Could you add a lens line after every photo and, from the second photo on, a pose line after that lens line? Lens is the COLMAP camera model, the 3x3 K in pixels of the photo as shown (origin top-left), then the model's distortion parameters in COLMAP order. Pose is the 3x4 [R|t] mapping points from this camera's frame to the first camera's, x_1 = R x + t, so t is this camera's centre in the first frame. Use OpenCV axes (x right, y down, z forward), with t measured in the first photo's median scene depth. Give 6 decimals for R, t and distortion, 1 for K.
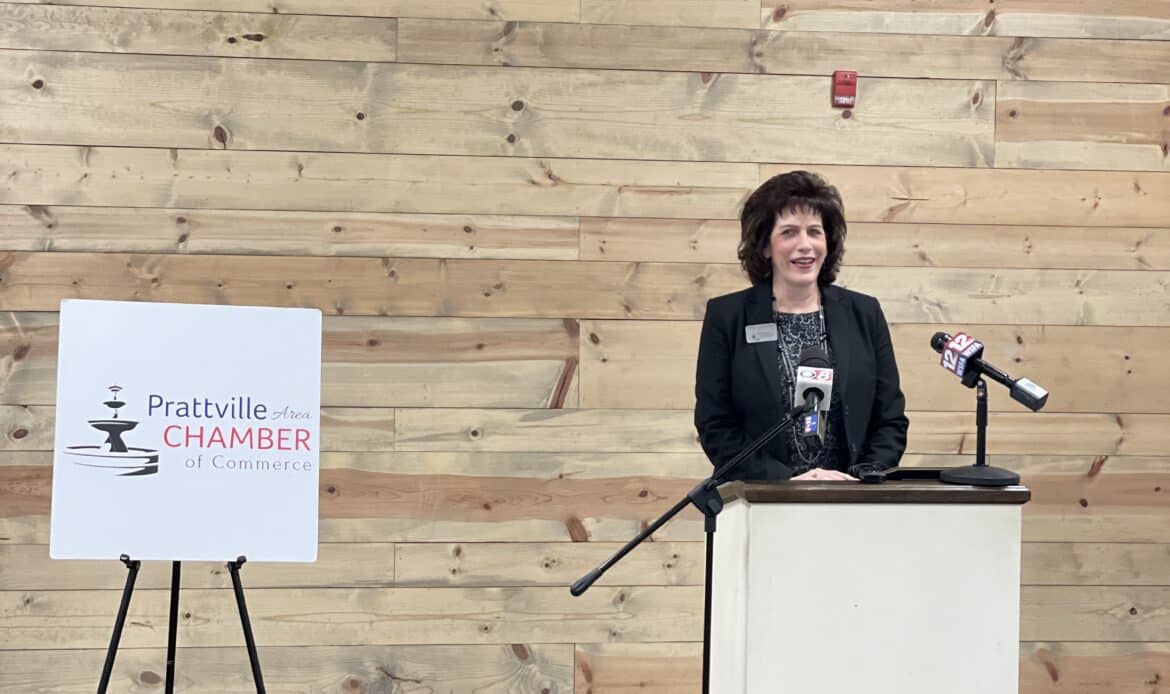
lens RADIAL K [[2320.2, 0, 585.8], [0, 2320.2, 335.7], [0, 0, 1]] dist [0.106545, 0.000000]
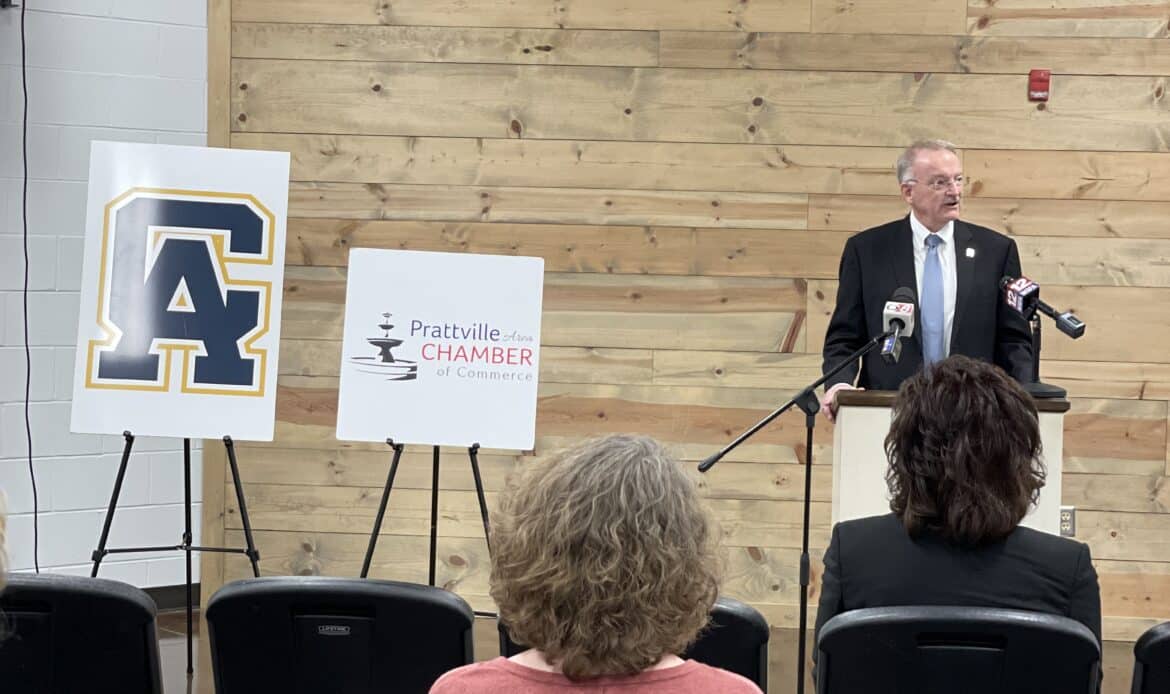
lens RADIAL K [[2320.2, 0, 582.2], [0, 2320.2, 331.4], [0, 0, 1]] dist [0.106545, 0.000000]
pose [[0.976951, 0.014894, -0.212943, 0.140776], [-0.015706, 0.999874, -0.002123, 0.024618], [0.212885, 0.005418, 0.977062, -0.201816]]
